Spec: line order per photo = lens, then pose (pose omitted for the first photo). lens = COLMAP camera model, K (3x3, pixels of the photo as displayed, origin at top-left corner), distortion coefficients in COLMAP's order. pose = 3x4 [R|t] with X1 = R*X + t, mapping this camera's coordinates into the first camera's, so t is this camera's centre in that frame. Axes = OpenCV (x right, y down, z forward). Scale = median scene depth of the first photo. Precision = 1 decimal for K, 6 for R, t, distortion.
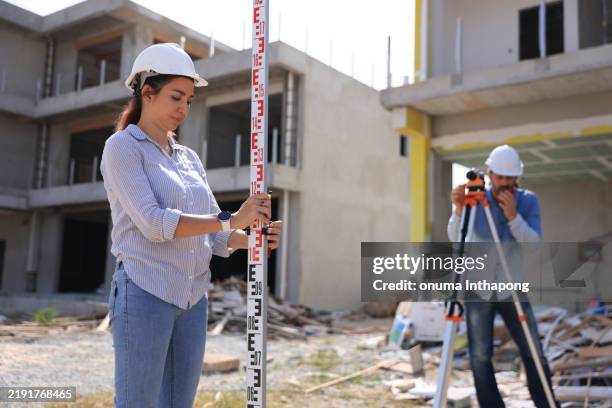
lens RADIAL K [[637.9, 0, 308.7], [0, 637.9, 209.9], [0, 0, 1]] dist [0.010509, 0.016780]
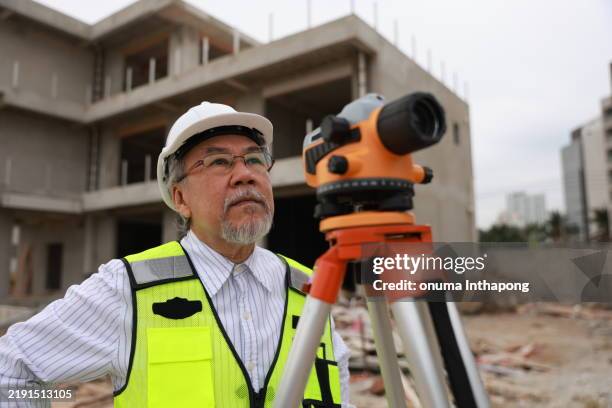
lens RADIAL K [[561.4, 0, 316.7], [0, 561.4, 204.6], [0, 0, 1]] dist [-0.143610, 0.279166]
pose [[0.999263, -0.036256, -0.012603, -0.063065], [0.036207, 0.999336, -0.004104, 0.002252], [0.012743, 0.003644, 0.999912, 0.147528]]
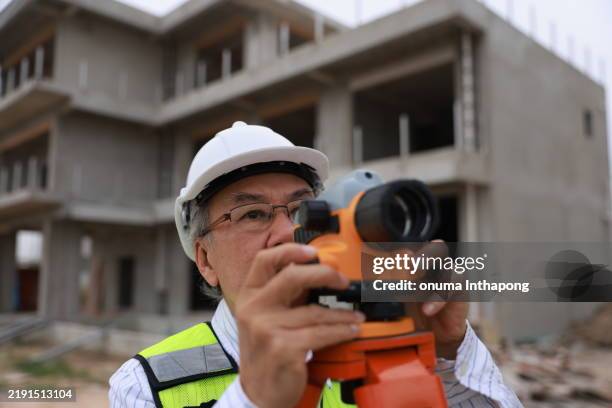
lens RADIAL K [[637.9, 0, 308.7], [0, 637.9, 209.9], [0, 0, 1]] dist [0.010509, 0.016780]
pose [[0.983026, -0.048376, -0.176971, -0.062566], [0.046791, 0.998819, -0.013124, 0.000850], [0.177397, 0.004620, 0.984129, 0.151470]]
